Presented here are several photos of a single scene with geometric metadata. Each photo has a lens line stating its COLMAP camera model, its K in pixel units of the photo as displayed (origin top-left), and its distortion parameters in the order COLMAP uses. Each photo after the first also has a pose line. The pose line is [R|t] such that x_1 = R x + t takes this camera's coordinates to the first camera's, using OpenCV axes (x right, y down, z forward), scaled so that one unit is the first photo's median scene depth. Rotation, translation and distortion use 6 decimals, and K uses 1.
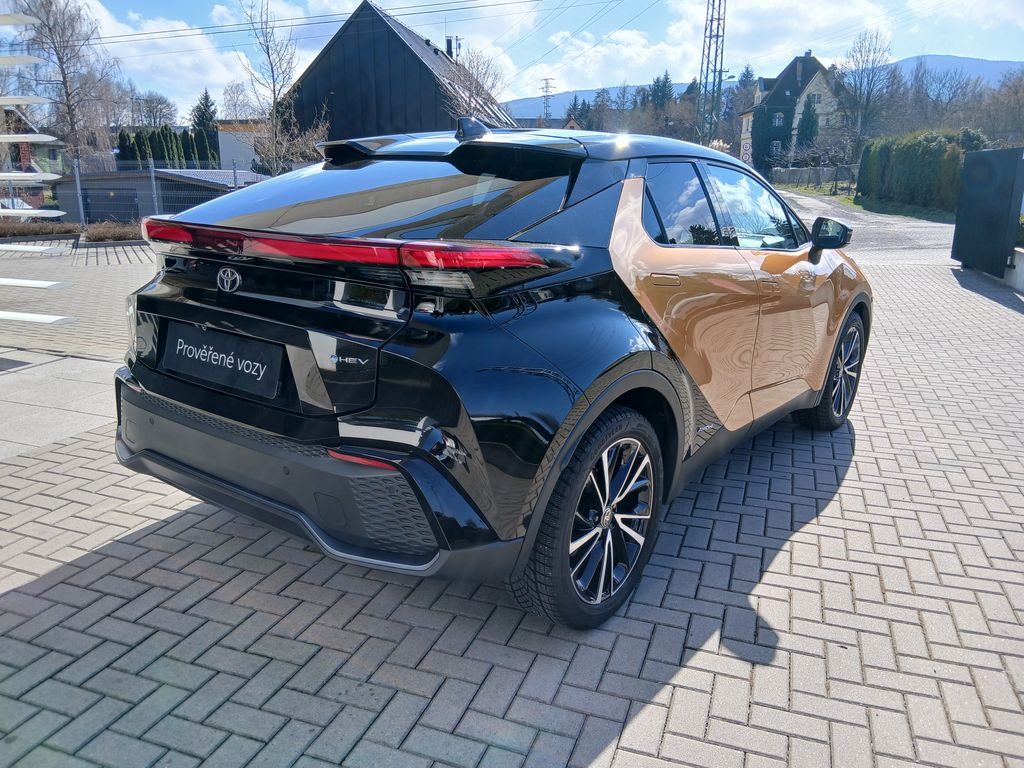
lens RADIAL K [[780.1, 0, 512.0], [0, 780.1, 384.0], [0, 0, 1]] dist [-0.015472, -0.006010]
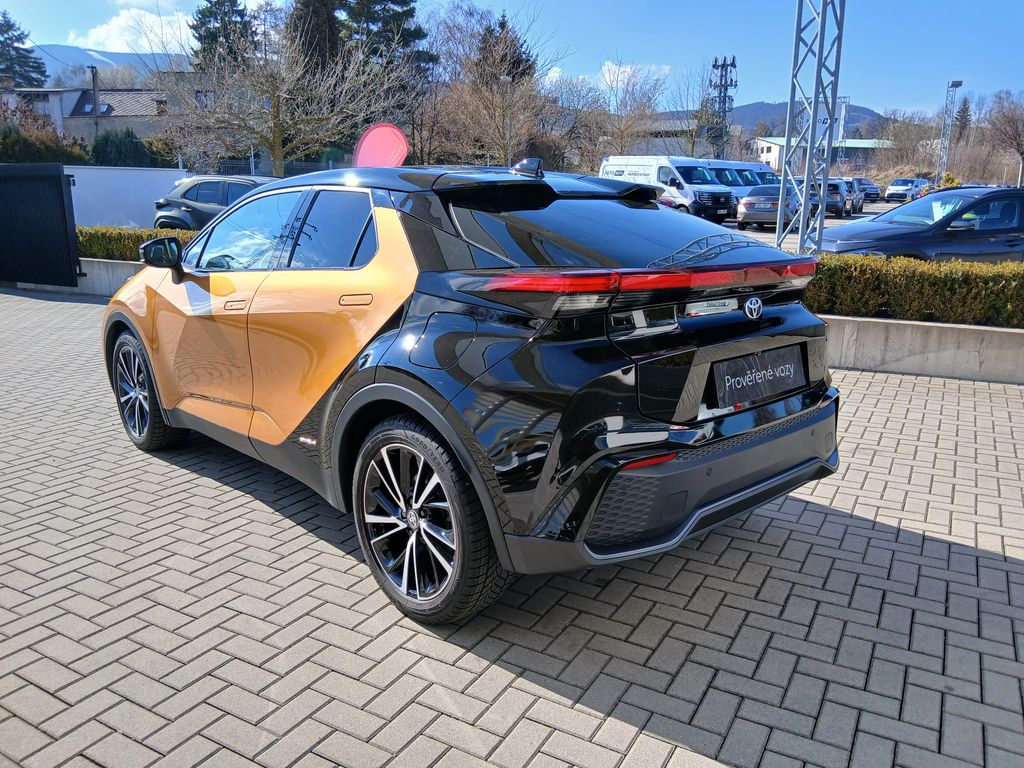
lens RADIAL K [[771.5, 0, 511.5], [0, 771.5, 395.0], [0, 0, 1]] dist [0.050164, -0.078137]
pose [[0.181382, -0.255102, 0.949749, -1.143327], [0.249212, 0.946167, 0.206545, -0.253007], [-0.951312, 0.199225, 0.235192, 0.800229]]
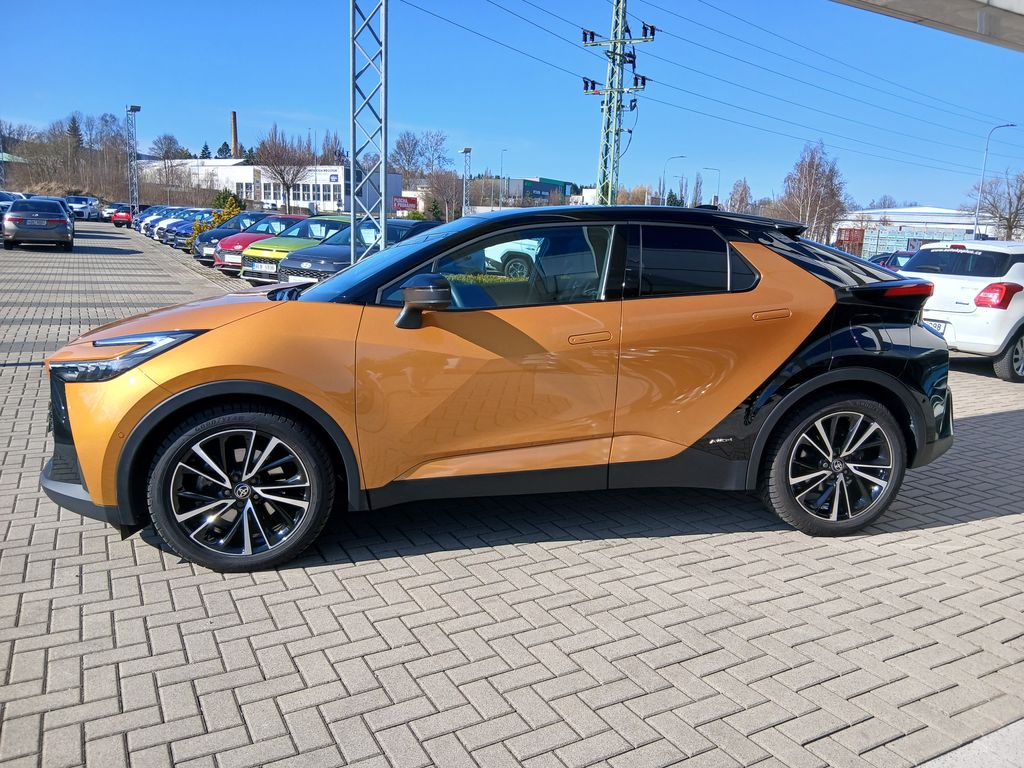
lens RADIAL K [[761.3, 0, 511.7], [0, 761.3, 411.8], [0, 0, 1]] dist [0.095707, -0.130899]
pose [[-0.740765, -0.191638, 0.643850, -0.754104], [0.121877, 0.904199, 0.409353, -0.615879], [-0.660616, 0.381705, -0.646443, 2.265132]]
